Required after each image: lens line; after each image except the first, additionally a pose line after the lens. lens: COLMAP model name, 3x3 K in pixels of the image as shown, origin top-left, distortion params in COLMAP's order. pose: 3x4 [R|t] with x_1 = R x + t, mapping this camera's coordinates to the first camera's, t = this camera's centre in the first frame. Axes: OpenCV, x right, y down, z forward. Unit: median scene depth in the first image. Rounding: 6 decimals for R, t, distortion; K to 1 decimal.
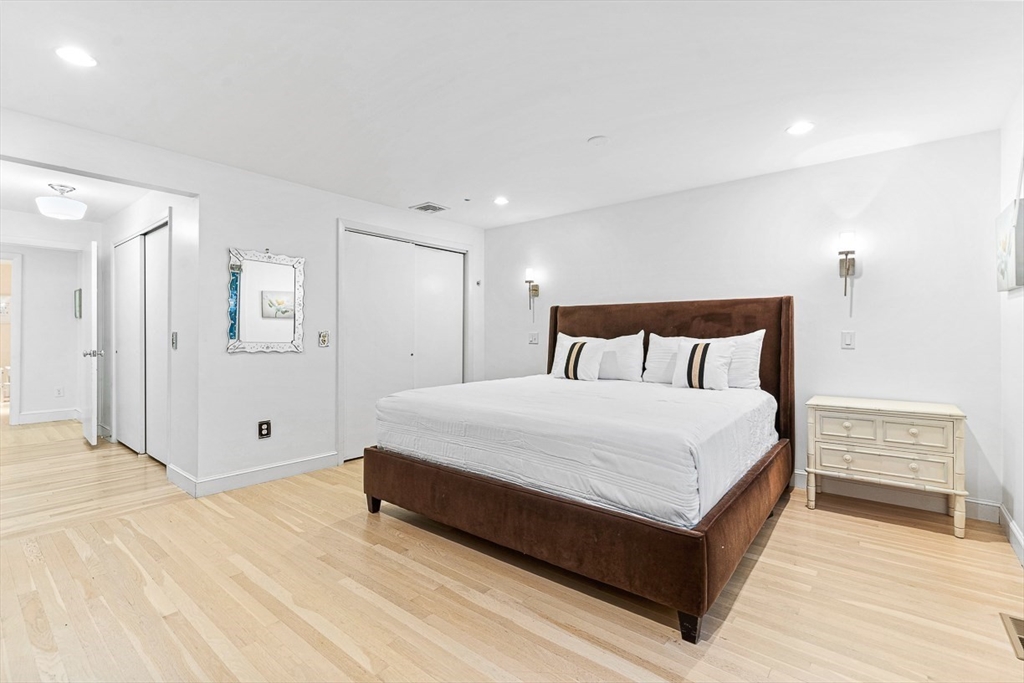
lens RADIAL K [[468.1, 0, 509.8], [0, 468.1, 331.8], [0, 0, 1]] dist [-0.002232, -0.000012]
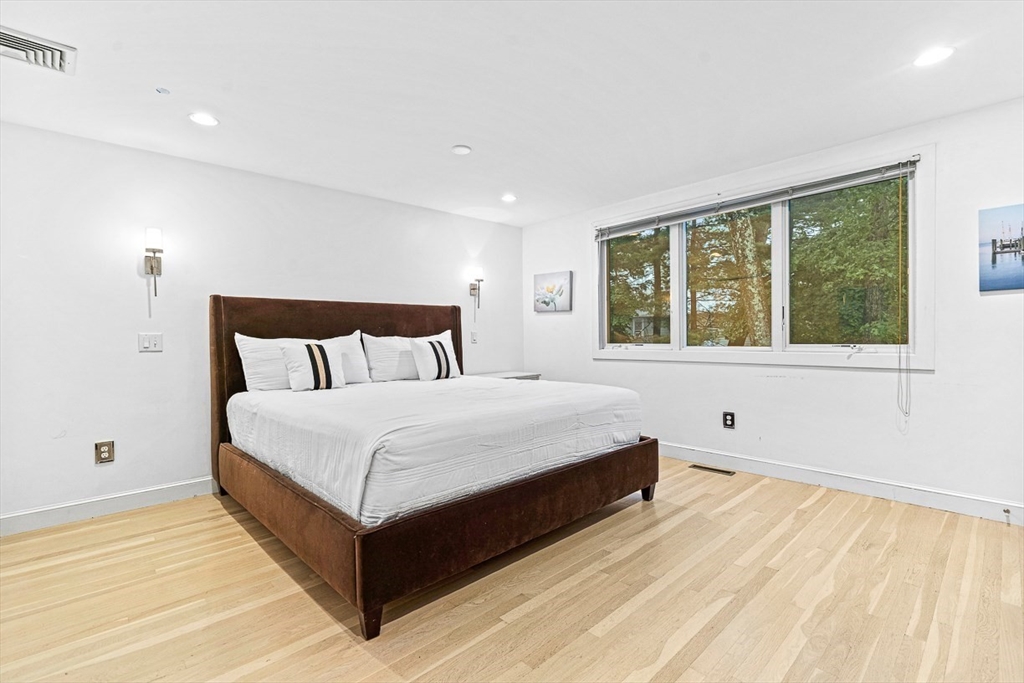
lens RADIAL K [[473.7, 0, 514.8], [0, 473.7, 331.1], [0, 0, 1]] dist [0.035048, 0.000077]
pose [[0.113418, 0.001763, 0.993546, -0.767909], [0.003533, 0.999991, -0.002177, 0.002723], [-0.993541, 0.003757, 0.113411, 0.662651]]
